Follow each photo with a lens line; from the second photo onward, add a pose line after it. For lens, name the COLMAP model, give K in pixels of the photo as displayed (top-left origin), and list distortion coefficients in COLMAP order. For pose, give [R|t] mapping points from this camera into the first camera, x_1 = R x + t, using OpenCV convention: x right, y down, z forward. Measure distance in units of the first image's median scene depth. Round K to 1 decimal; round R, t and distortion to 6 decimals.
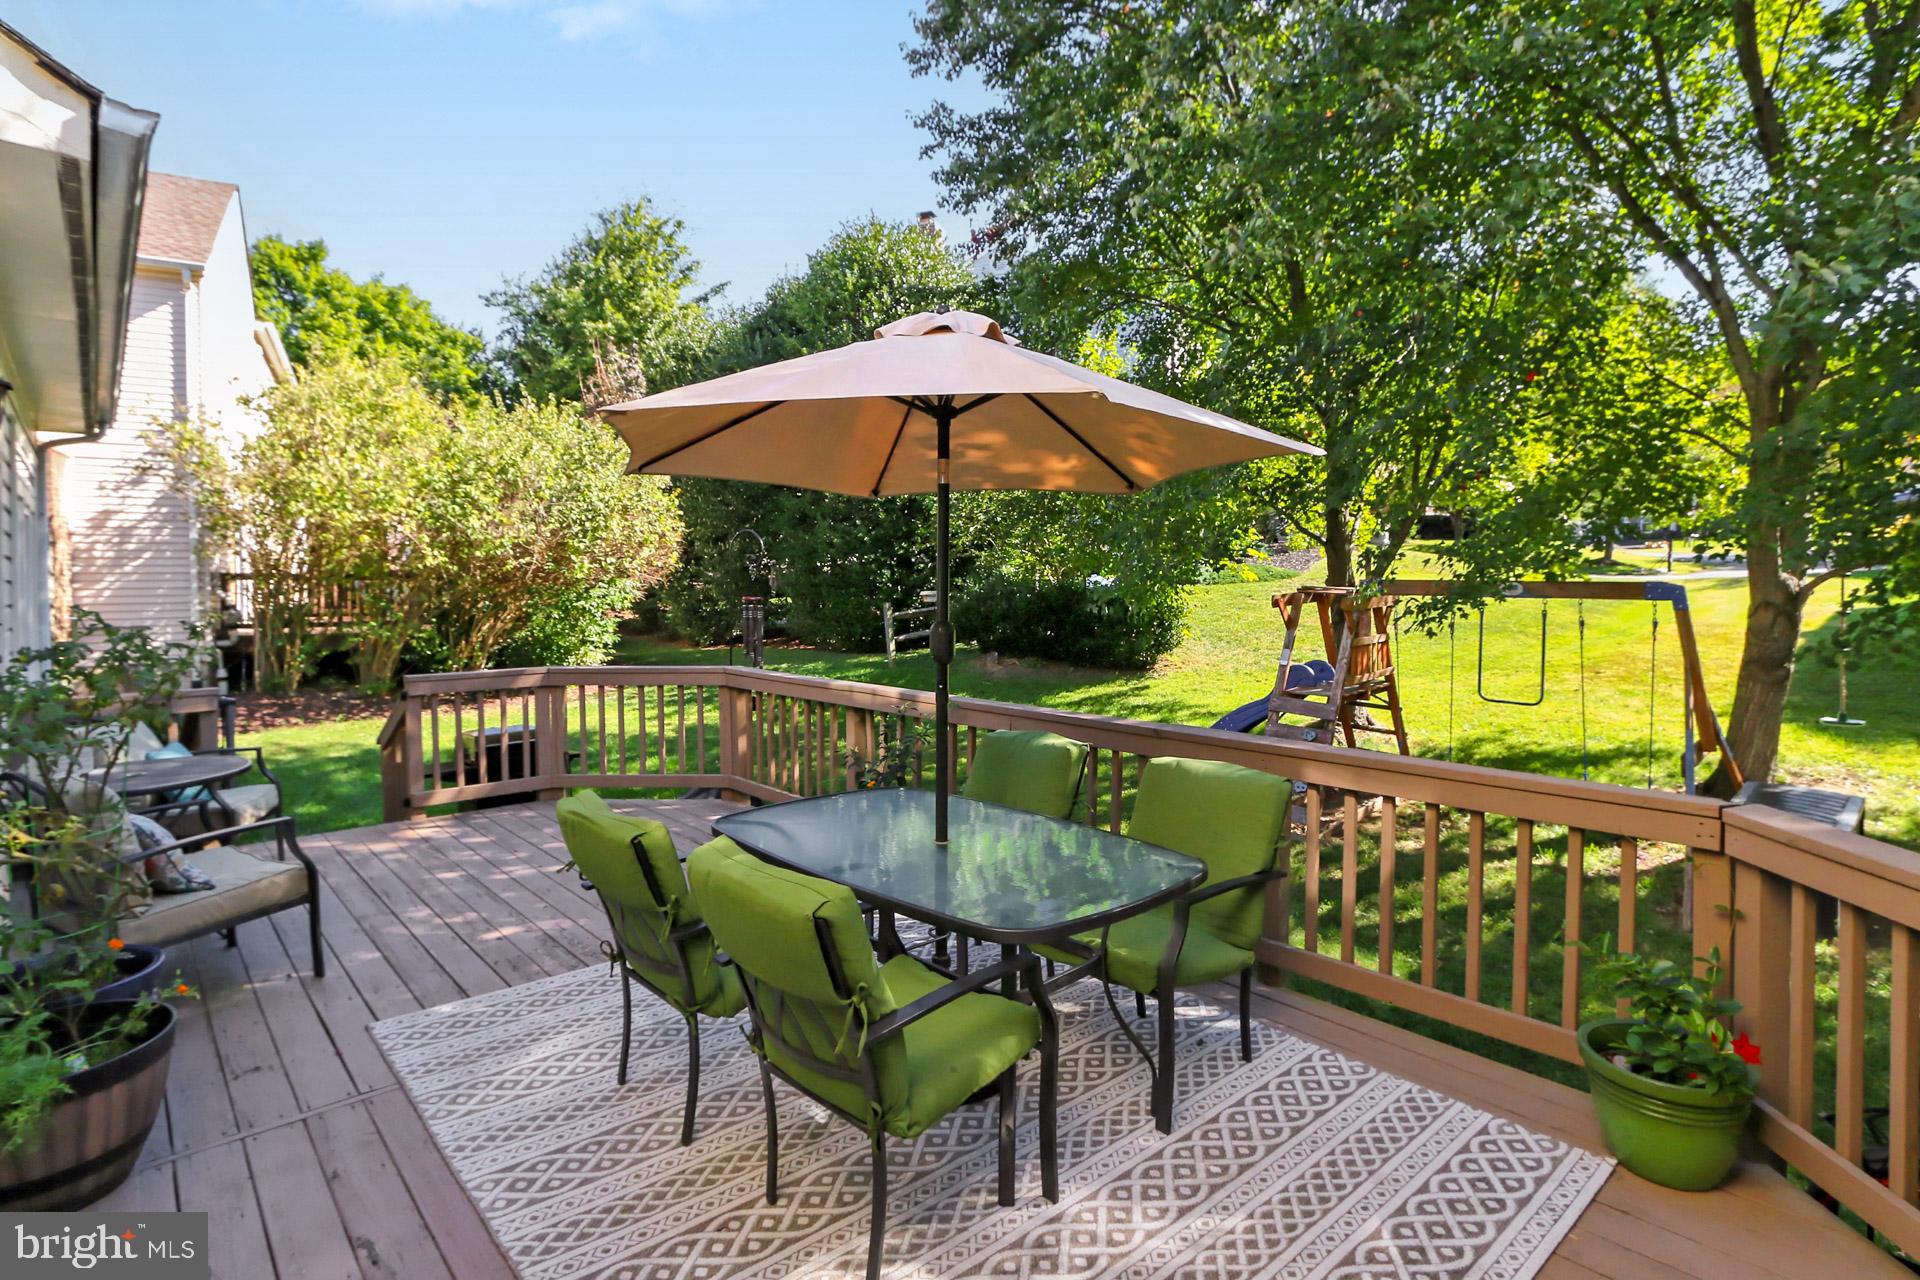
lens RADIAL K [[968.1, 0, 963.8], [0, 968.1, 625.1], [0, 0, 1]] dist [0.000329, 0.000593]
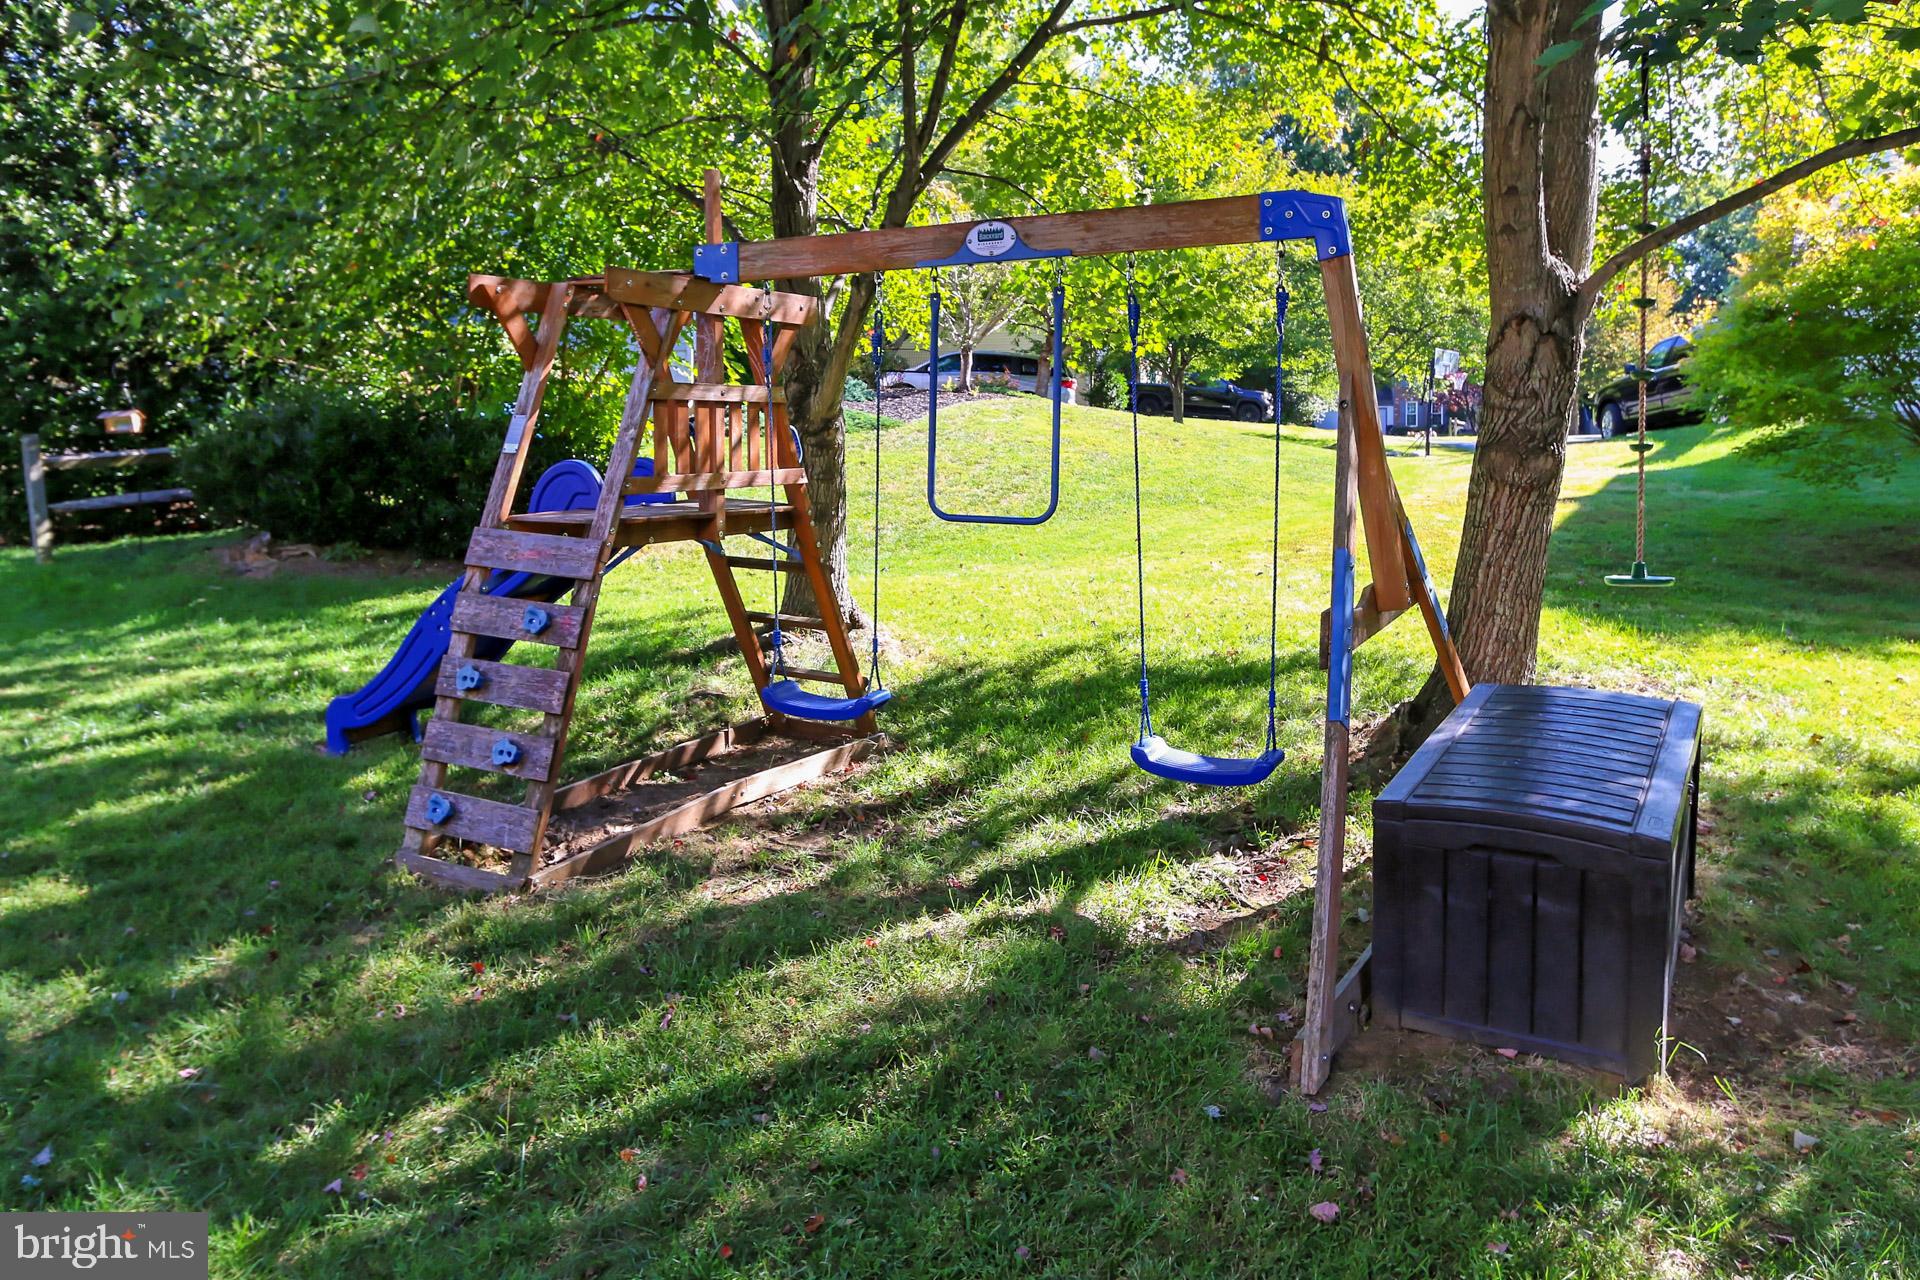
lens RADIAL K [[1320.7, 0, 958.3], [0, 1320.7, 643.1], [0, 0, 1]] dist [0.003857, 0.000555]
pose [[0.960312, -0.032714, 0.277002, 0.344778], [0.015126, 0.997745, 0.065393, 0.081464], [-0.278517, -0.058608, 0.958642, 0.404461]]
